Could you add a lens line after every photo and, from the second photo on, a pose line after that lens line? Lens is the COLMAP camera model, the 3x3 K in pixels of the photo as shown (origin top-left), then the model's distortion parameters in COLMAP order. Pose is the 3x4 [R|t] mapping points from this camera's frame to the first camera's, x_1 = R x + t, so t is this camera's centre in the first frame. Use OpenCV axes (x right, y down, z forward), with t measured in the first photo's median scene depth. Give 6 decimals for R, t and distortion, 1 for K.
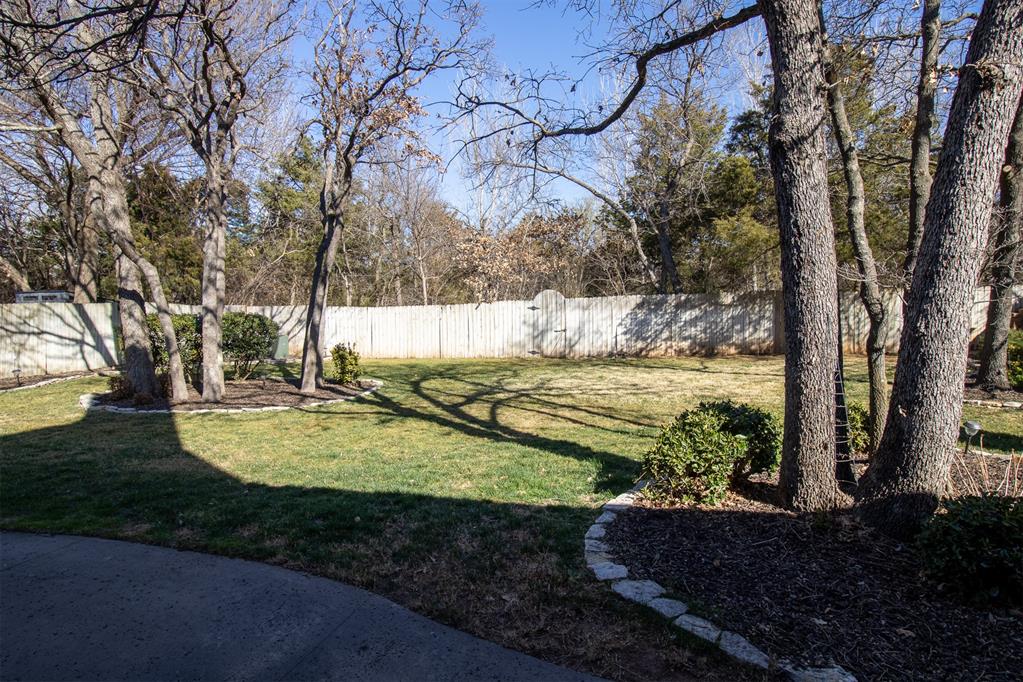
lens RADIAL K [[594.3, 0, 517.0], [0, 594.3, 339.6], [0, 0, 1]] dist [0.002065, -0.003578]
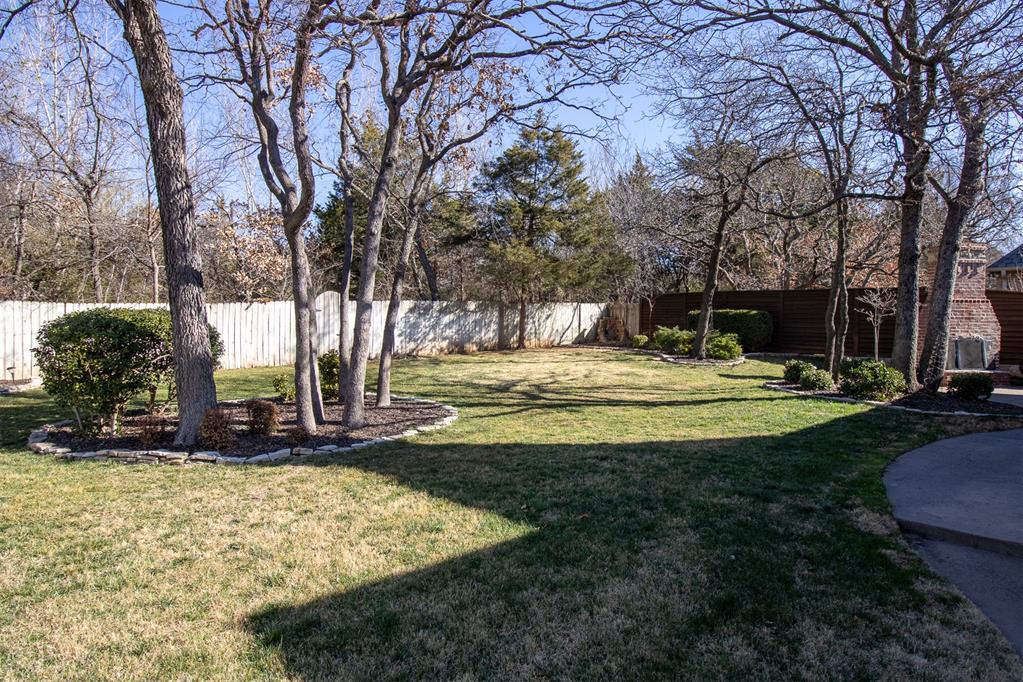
lens RADIAL K [[594.3, 0, 512.1], [0, 594.3, 334.9], [0, 0, 1]] dist [0.002065, -0.003578]
pose [[0.542471, -0.013555, 0.839965, -2.287107], [0.027688, 0.999615, -0.001750, -0.015399], [-0.839618, 0.024207, 0.542638, 0.928481]]
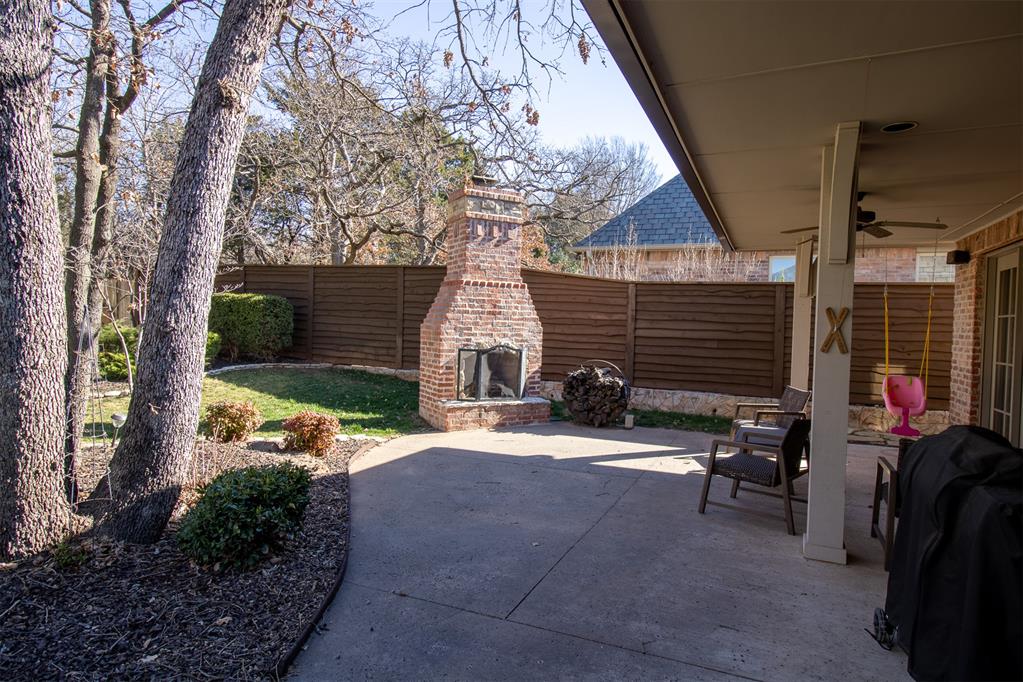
lens RADIAL K [[594.3, 0, 520.4], [0, 594.3, 338.0], [0, 0, 1]] dist [0.002065, -0.003578]
pose [[0.146186, -0.026489, 0.988902, -0.200907], [0.015092, 0.999585, 0.024544, -0.008592], [-0.989142, 0.011337, 0.146525, 0.249207]]
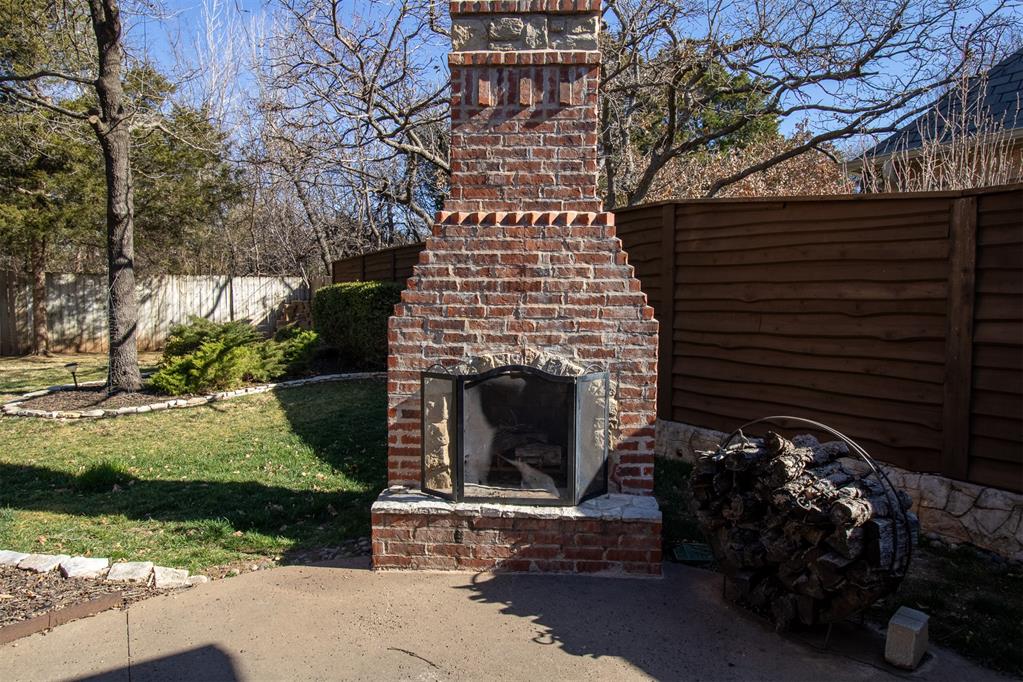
lens RADIAL K [[594.3, 0, 511.2], [0, 594.3, 336.6], [0, 0, 1]] dist [0.002065, -0.003578]
pose [[0.647812, -0.027852, 0.761291, 1.036026], [0.023381, 0.999588, 0.016674, 0.009298], [-0.761441, 0.006998, 0.648196, 0.108946]]
